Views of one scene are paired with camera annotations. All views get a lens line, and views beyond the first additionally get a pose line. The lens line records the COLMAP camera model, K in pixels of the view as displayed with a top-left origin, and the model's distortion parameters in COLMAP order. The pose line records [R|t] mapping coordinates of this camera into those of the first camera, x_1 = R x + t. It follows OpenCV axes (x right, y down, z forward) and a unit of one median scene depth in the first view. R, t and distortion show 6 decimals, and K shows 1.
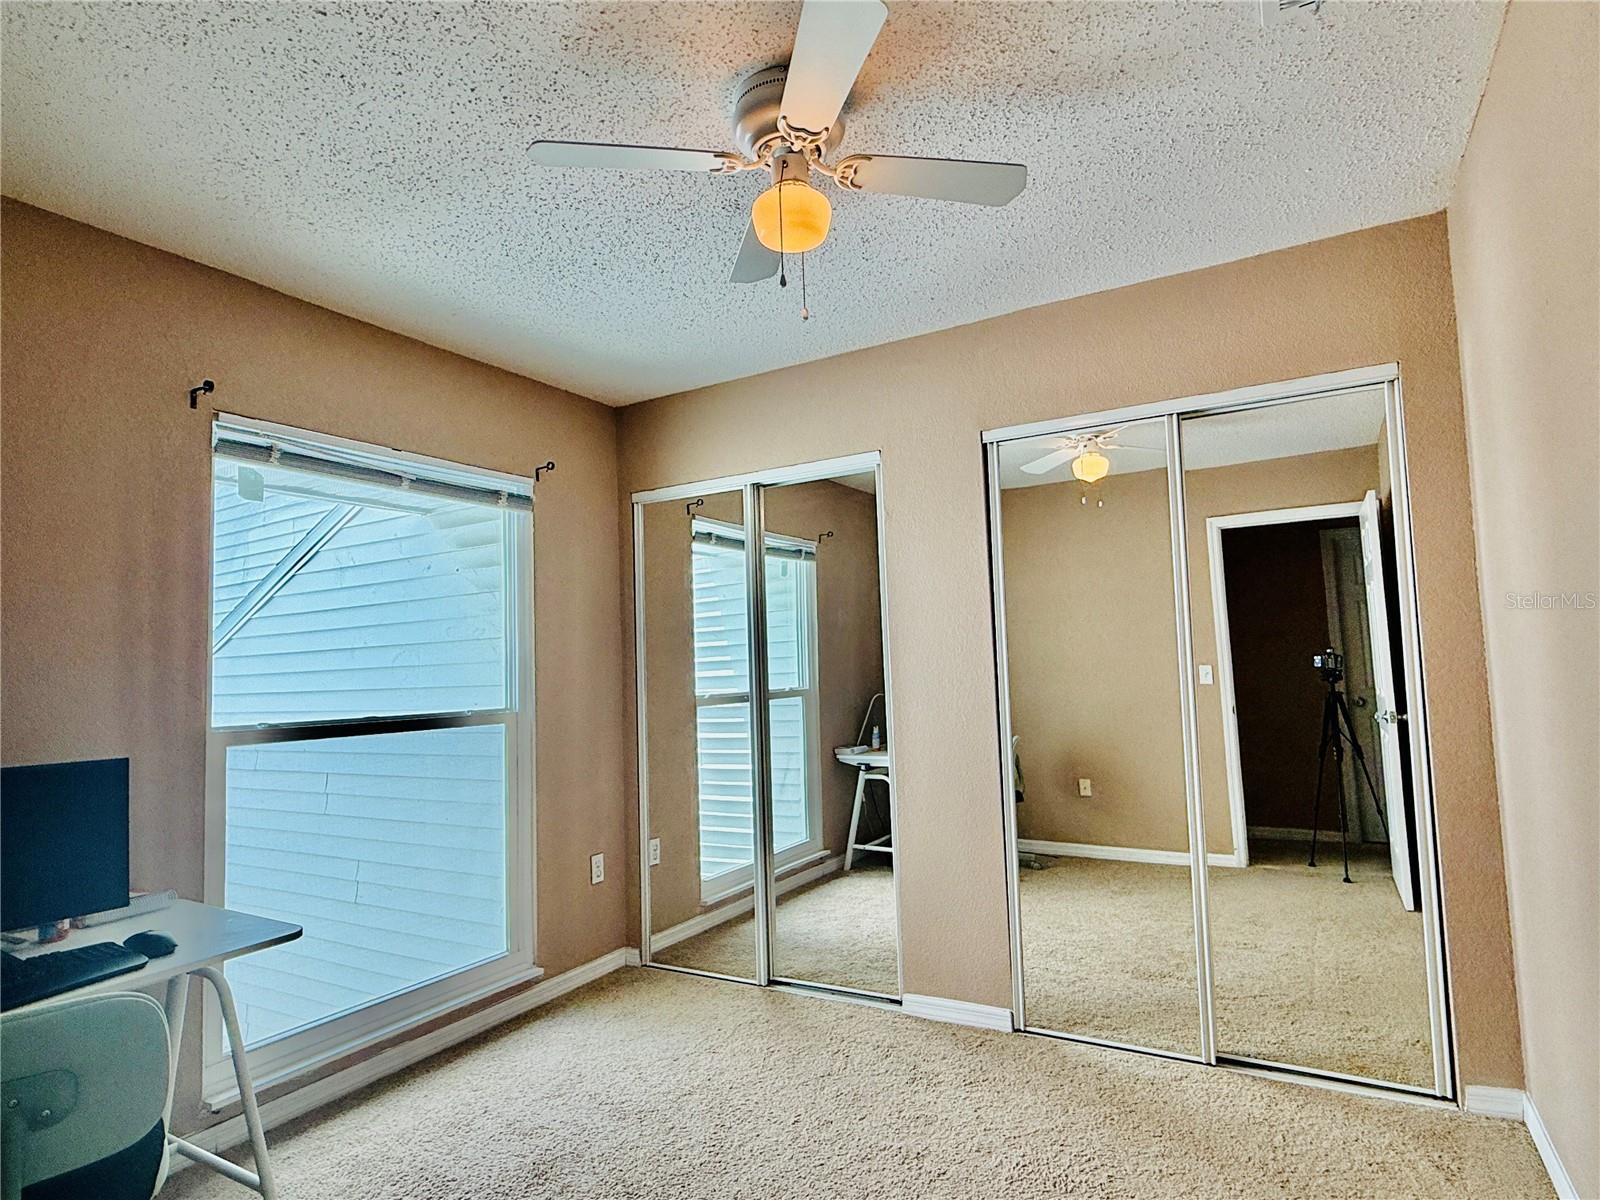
lens RADIAL K [[873.4, 0, 800.0], [0, 873.4, 600.0], [0, 0, 1]] dist [-0.002668, -0.000764]
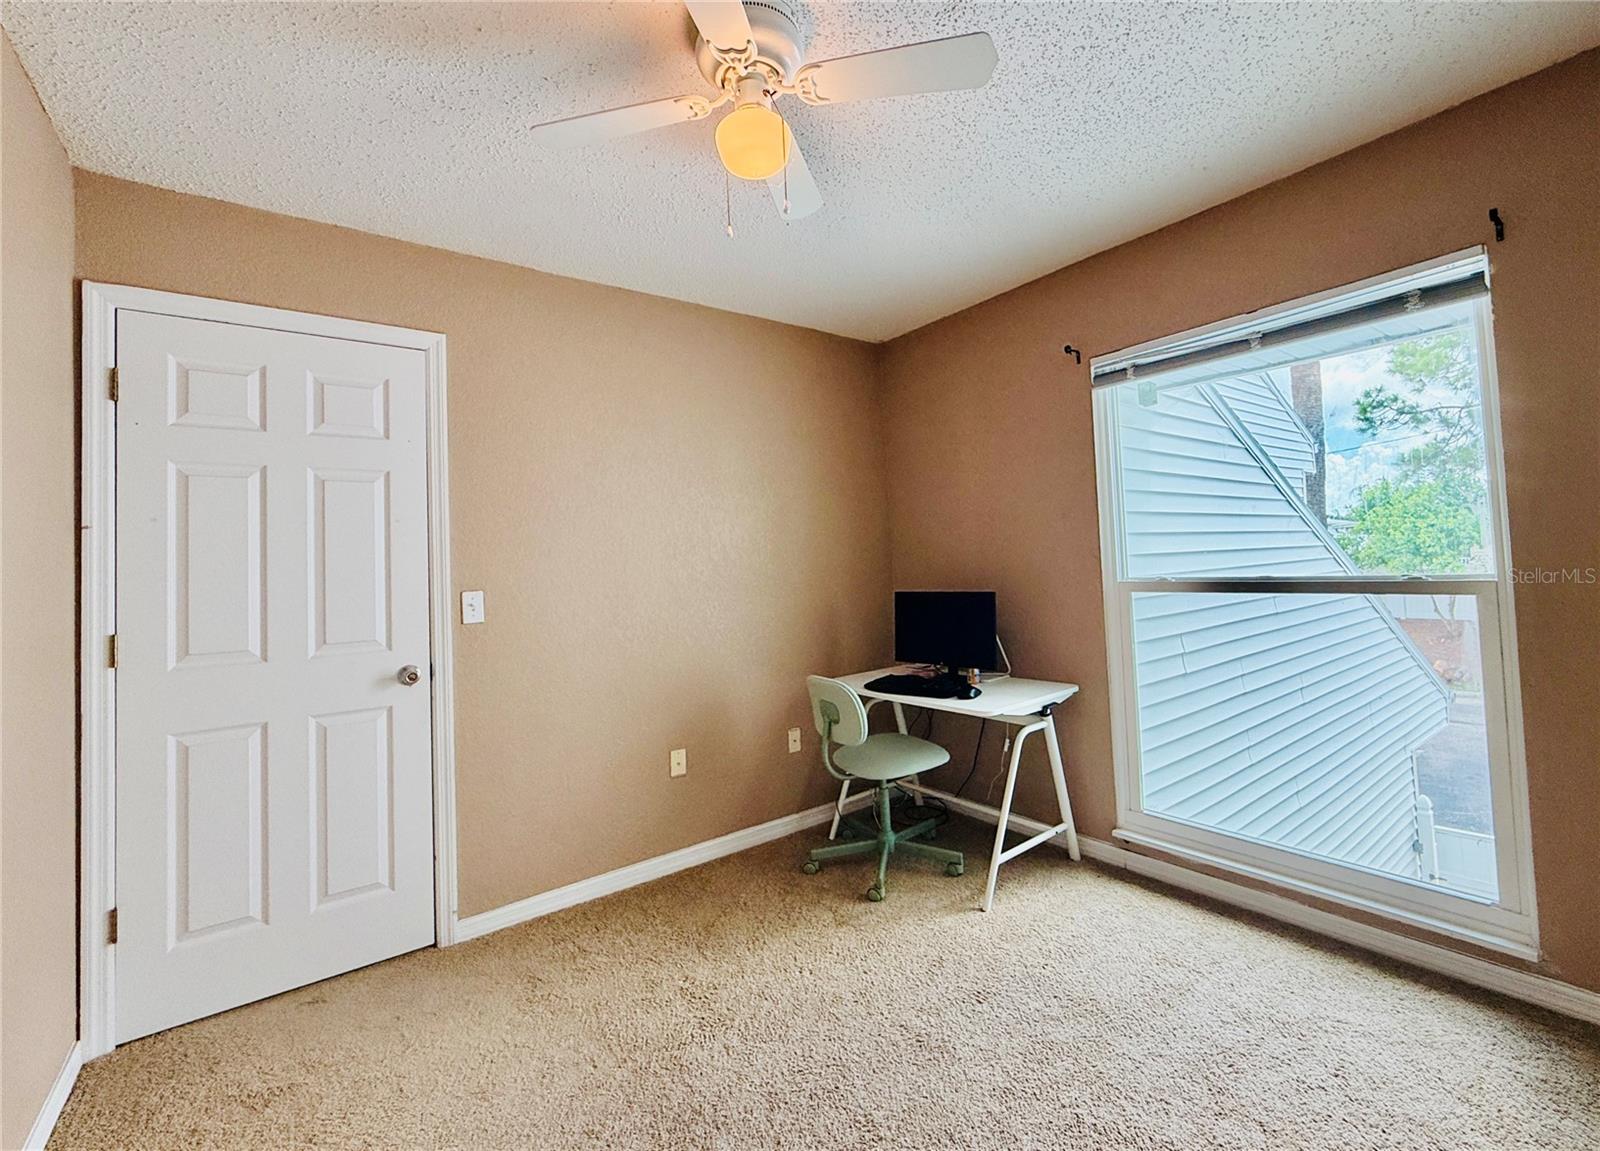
lens RADIAL K [[686.0, 0, 795.8], [0, 686.0, 531.8], [0, 0, 1]] dist [0.001316, 0.000180]
pose [[-0.383688, 0.007648, -0.923431, 0.523773], [0.129369, 0.990550, -0.045549, 0.050872], [0.914356, -0.136940, -0.381052, 0.884517]]
